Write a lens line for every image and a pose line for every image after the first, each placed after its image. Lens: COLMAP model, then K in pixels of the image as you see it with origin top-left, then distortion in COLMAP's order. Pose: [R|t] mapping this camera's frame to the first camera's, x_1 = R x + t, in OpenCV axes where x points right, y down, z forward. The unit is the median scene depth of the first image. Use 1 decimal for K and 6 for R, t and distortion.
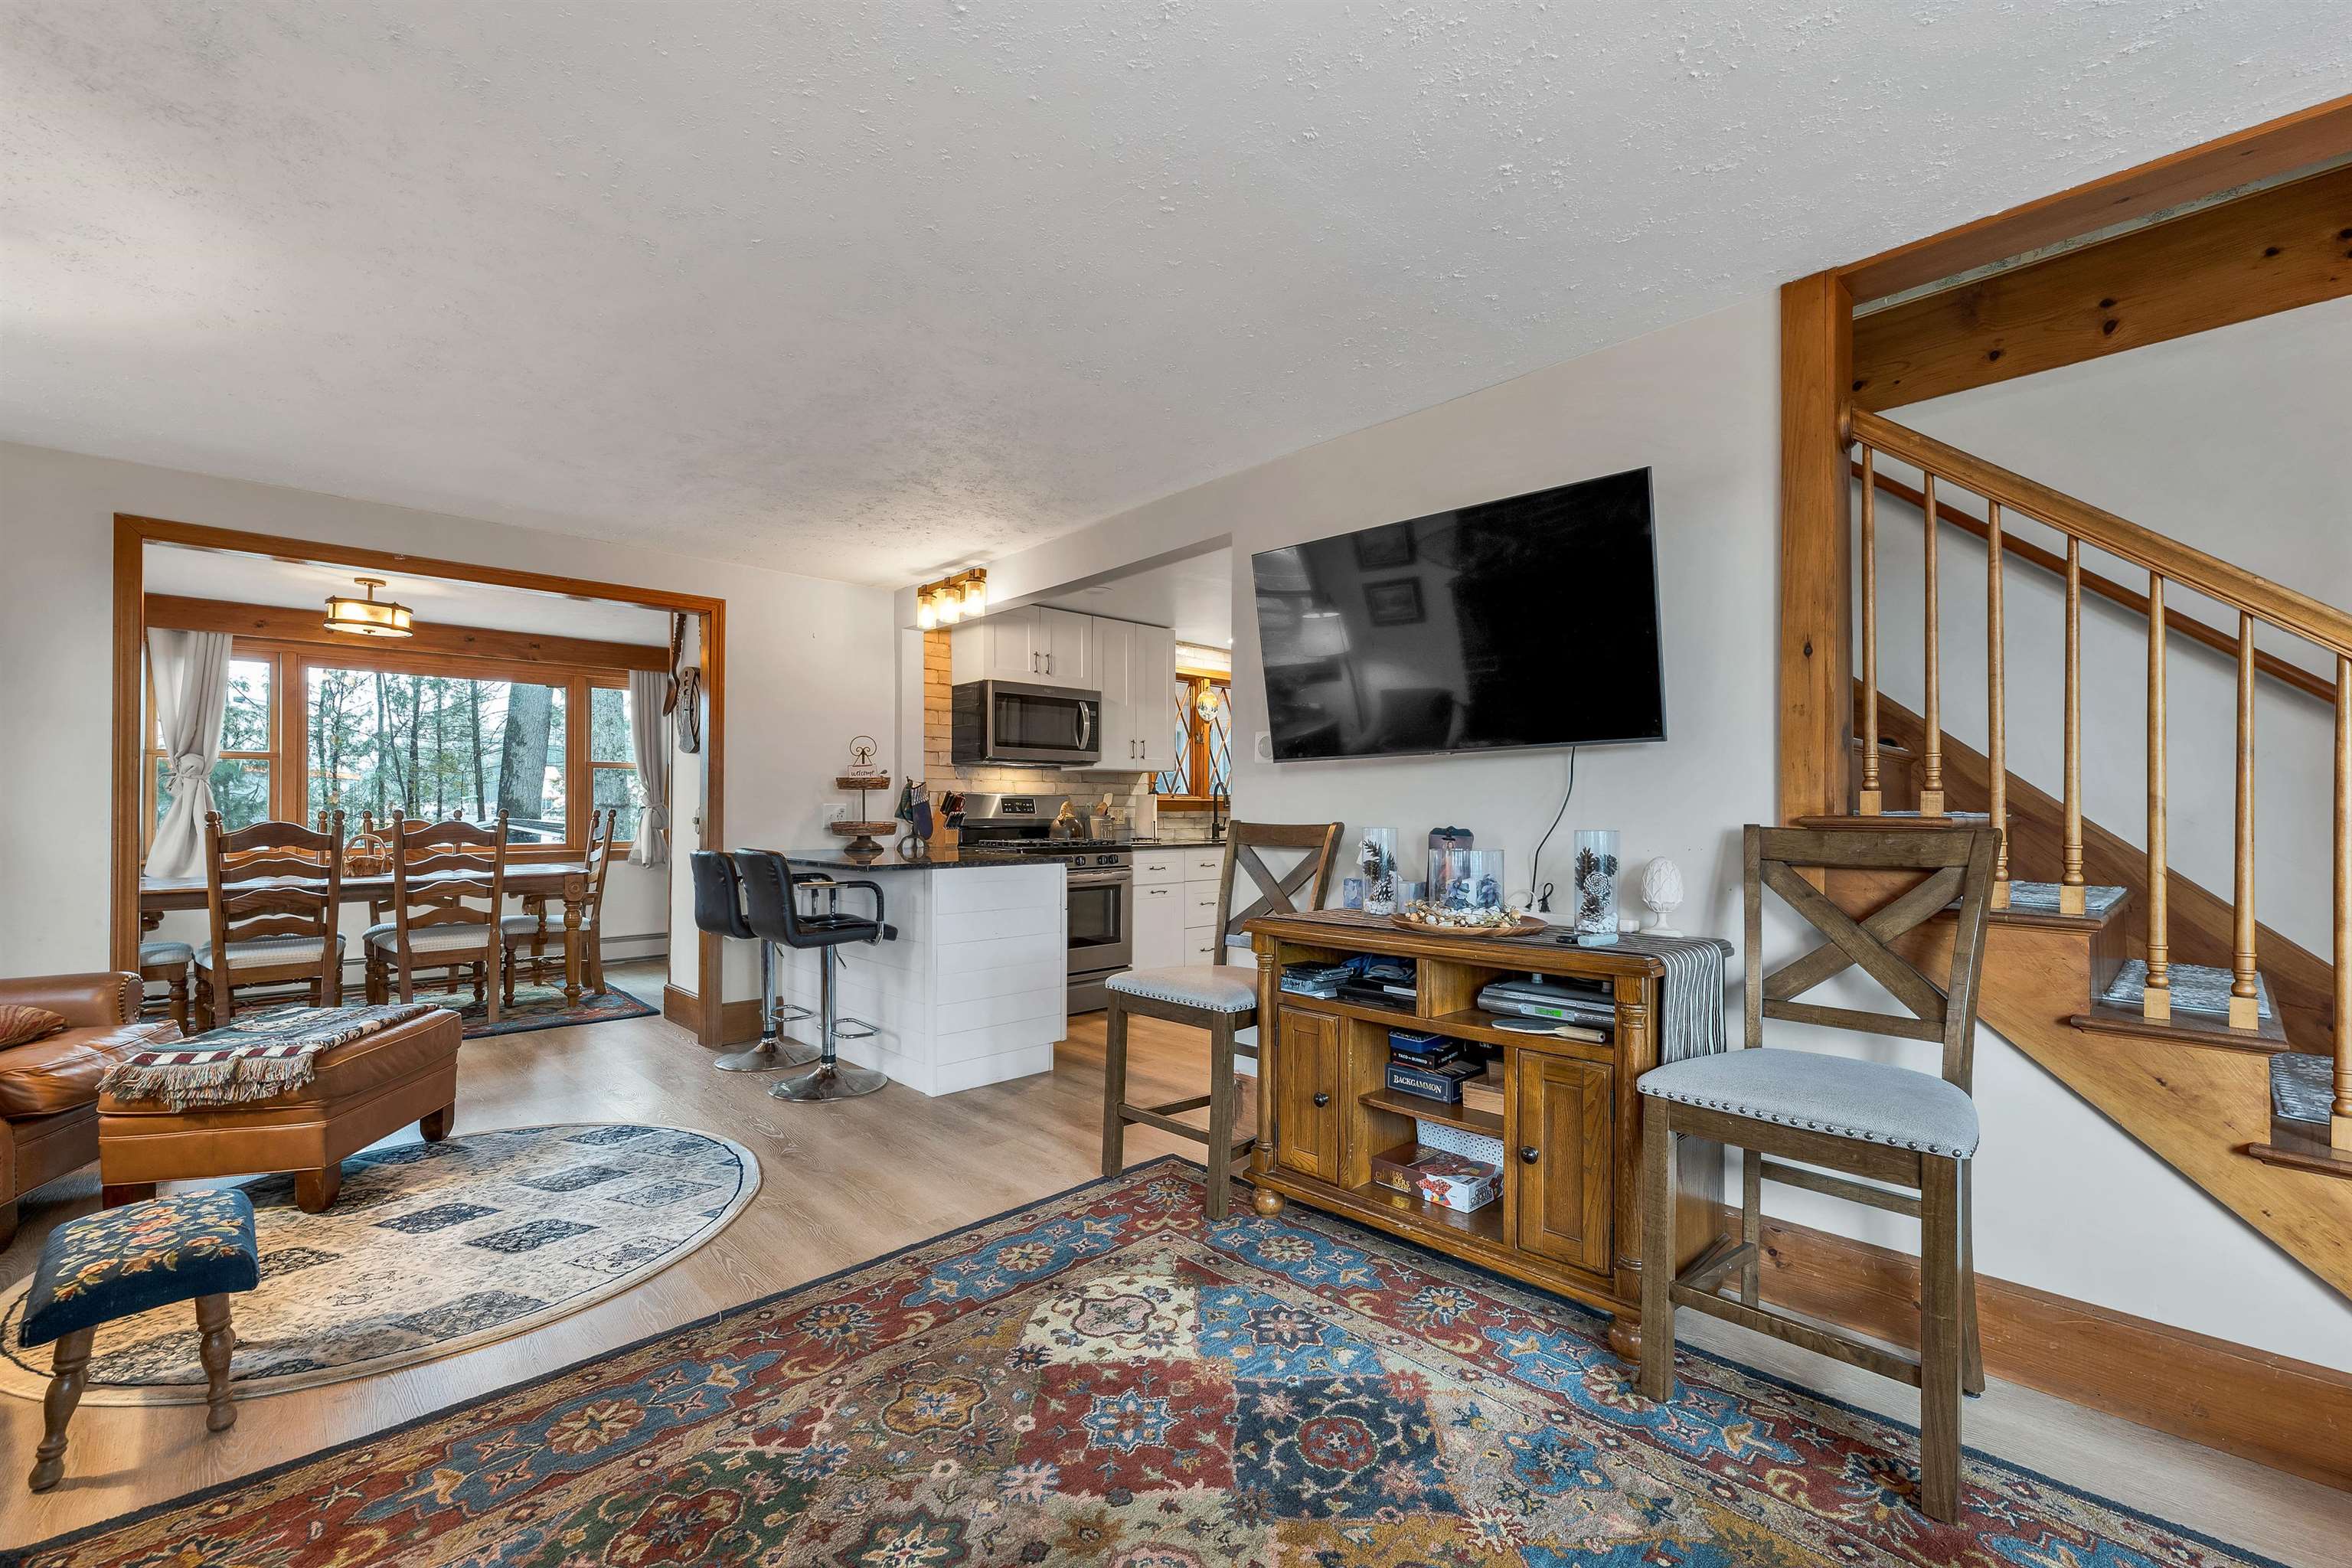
lens RADIAL K [[973.6, 0, 1179.4], [0, 973.6, 799.7], [0, 0, 1]] dist [0.005378, -0.001634]
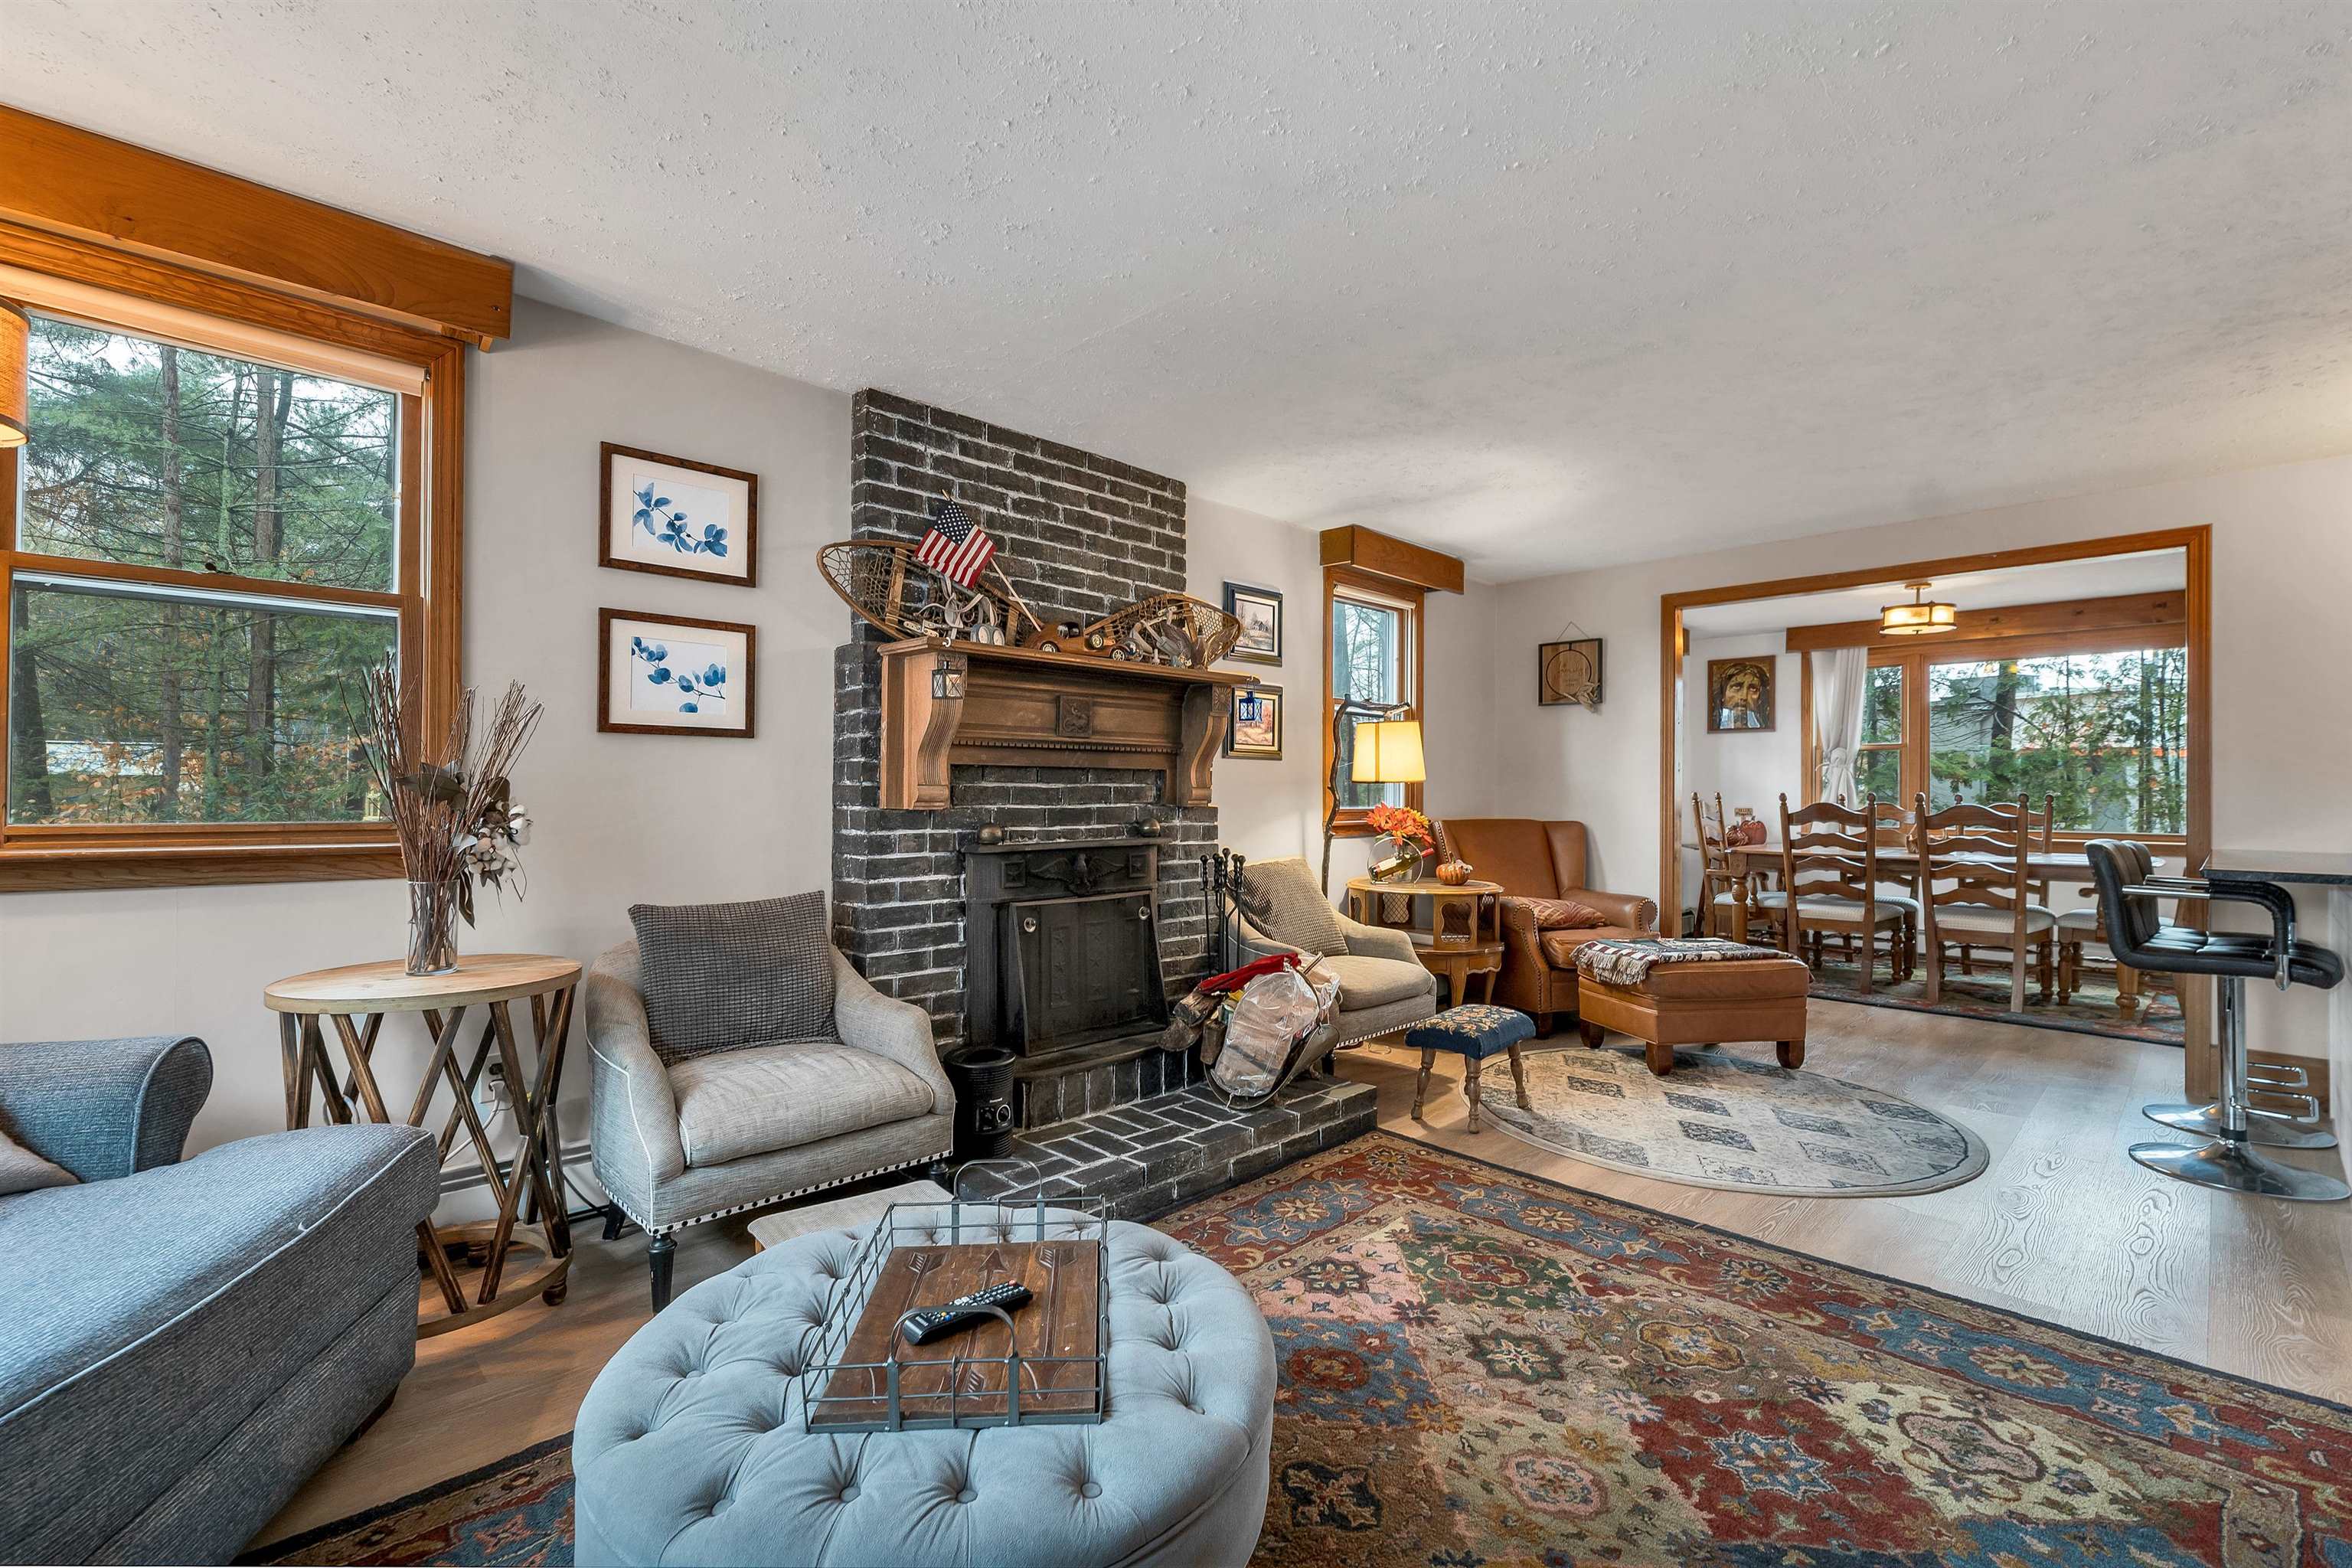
lens RADIAL K [[1018.4, 0, 1173.9], [0, 1018.4, 786.6], [0, 0, 1]] dist [0.001383, 0.000369]
pose [[0.002417, -0.002545, -0.999994, 0.526590], [0.003403, 0.999991, -0.002536, 0.004379], [0.999991, -0.003397, 0.002426, 0.261667]]
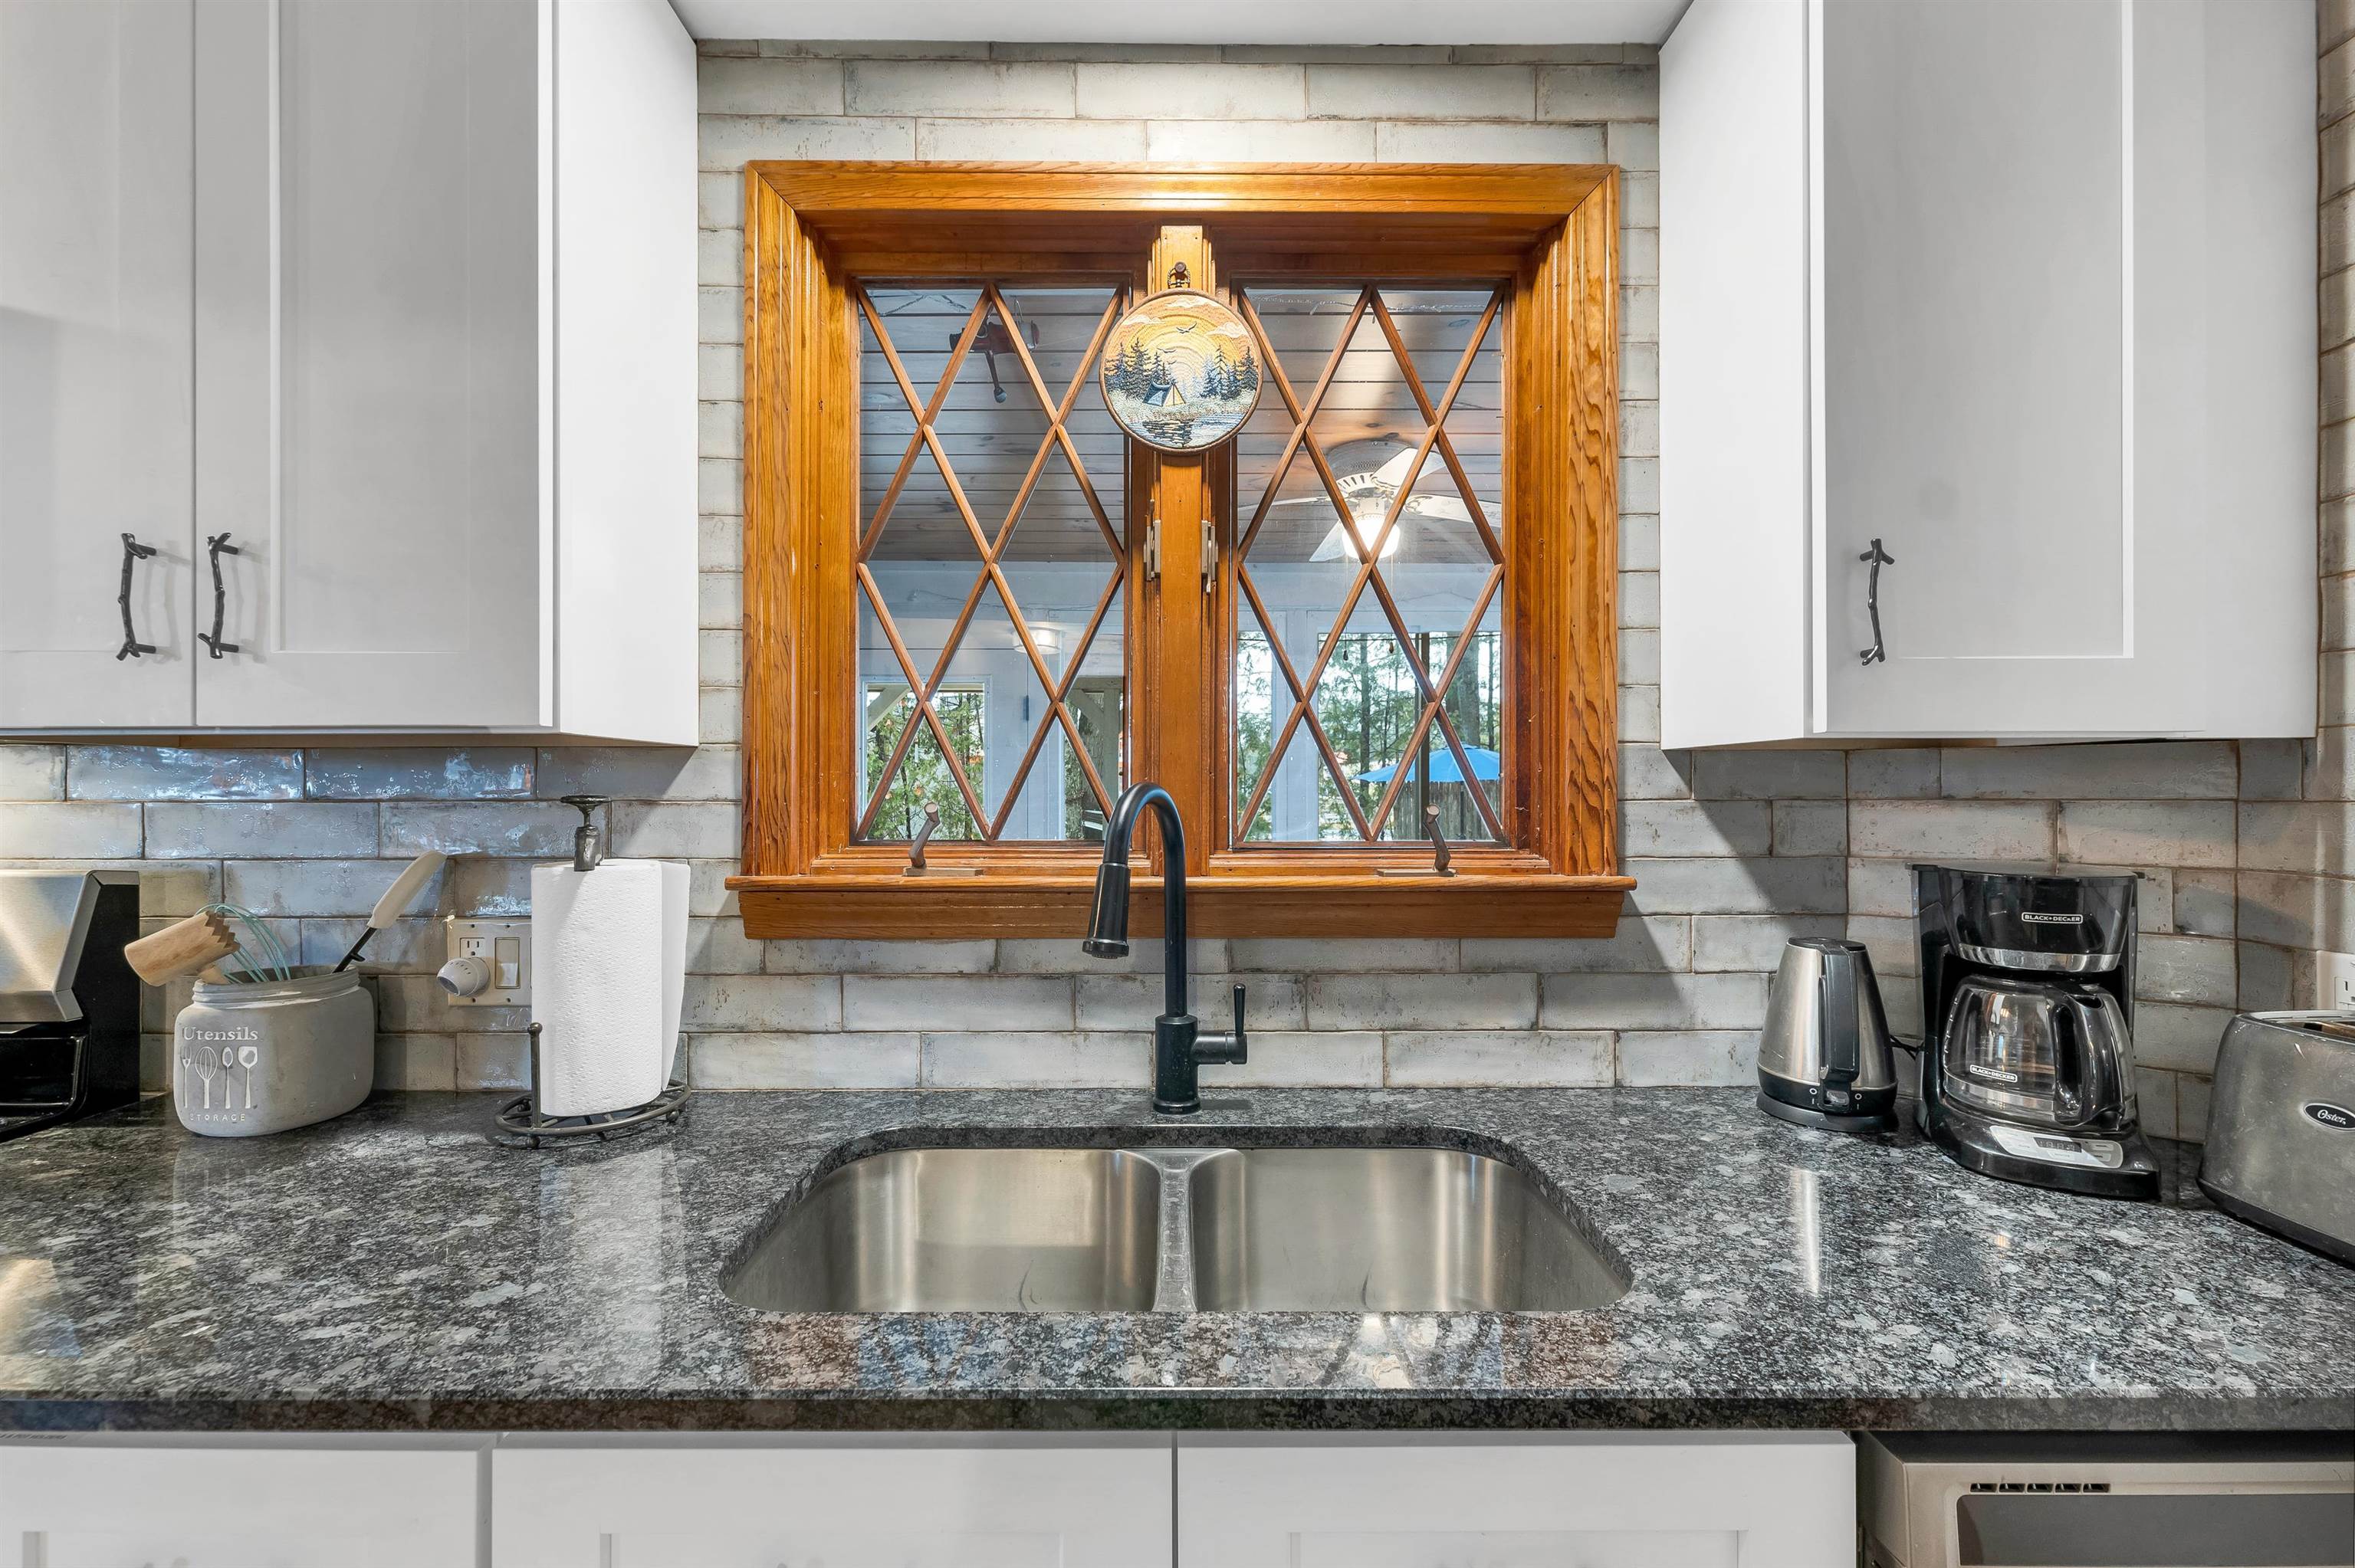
lens RADIAL K [[974.7, 0, 1174.3], [0, 974.7, 787.9], [0, 0, 1]] dist [0.005378, -0.001634]
pose [[0.727796, -0.002225, -0.685790, 0.353093], [0.007607, 0.999959, 0.004830, -0.040154], [0.685751, -0.008732, 0.727783, 1.962937]]
